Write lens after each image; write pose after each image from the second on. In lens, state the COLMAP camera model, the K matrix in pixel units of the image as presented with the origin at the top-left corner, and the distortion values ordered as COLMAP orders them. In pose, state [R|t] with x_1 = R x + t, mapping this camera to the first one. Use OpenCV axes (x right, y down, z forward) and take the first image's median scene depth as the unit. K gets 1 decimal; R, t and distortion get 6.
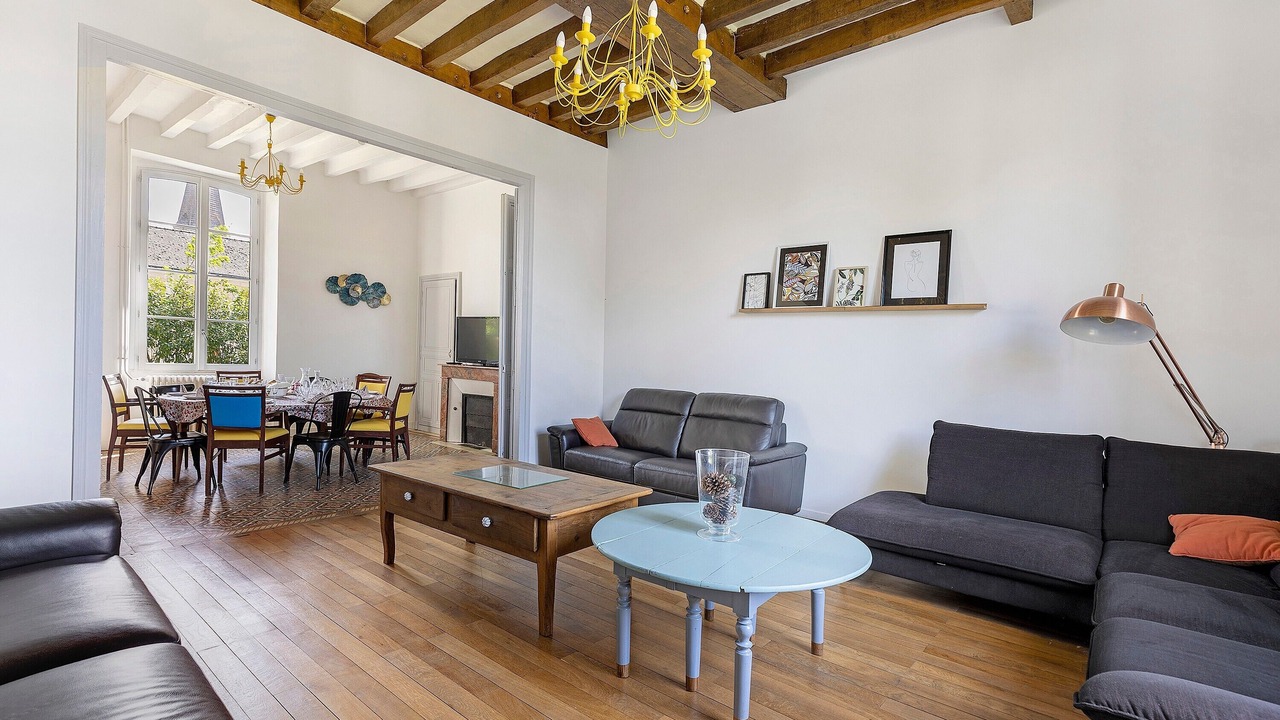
lens RADIAL K [[580.0, 0, 639.5], [0, 580.0, 359.4], [0, 0, 1]] dist [-0.000041, -0.000124]
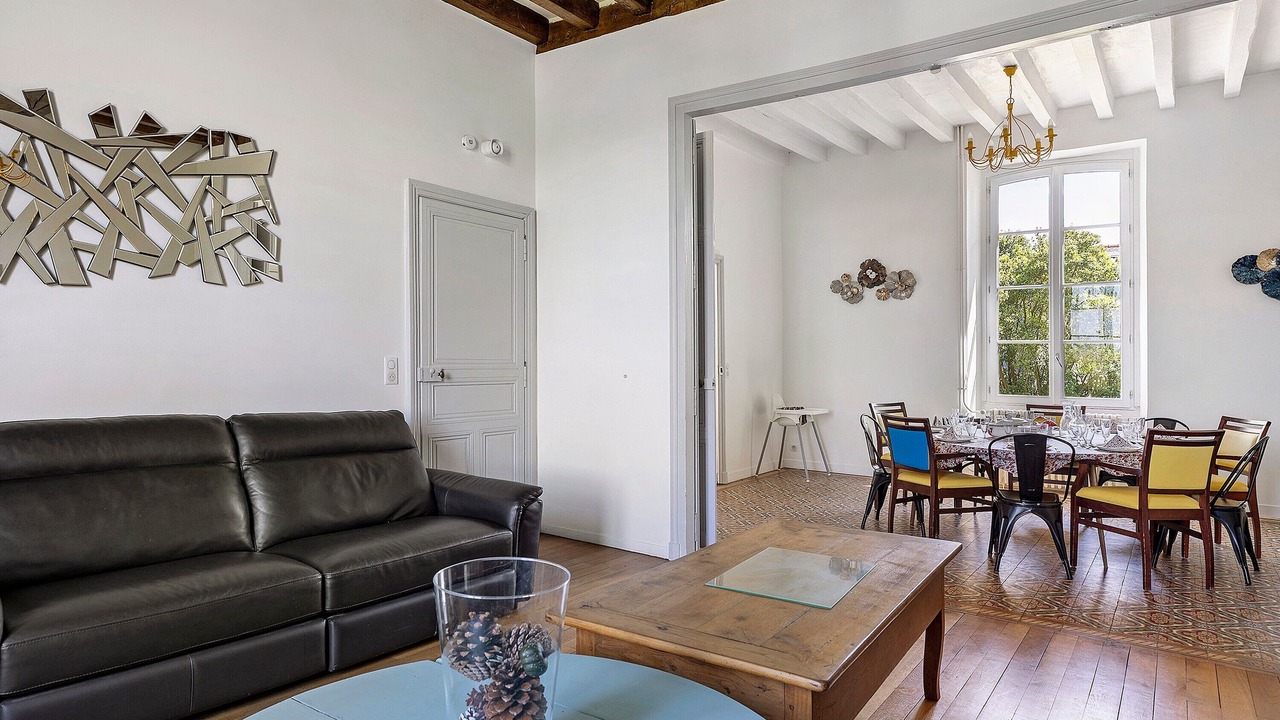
lens RADIAL K [[746.2, 0, 639.8], [0, 746.2, 367.2], [0, 0, 1]] dist [0.003317, 0.000164]
pose [[0.060213, -0.031855, -0.997677, 0.291417], [-0.017709, 0.999299, -0.032975, 0.013613], [0.998028, 0.019654, 0.059607, 0.447116]]
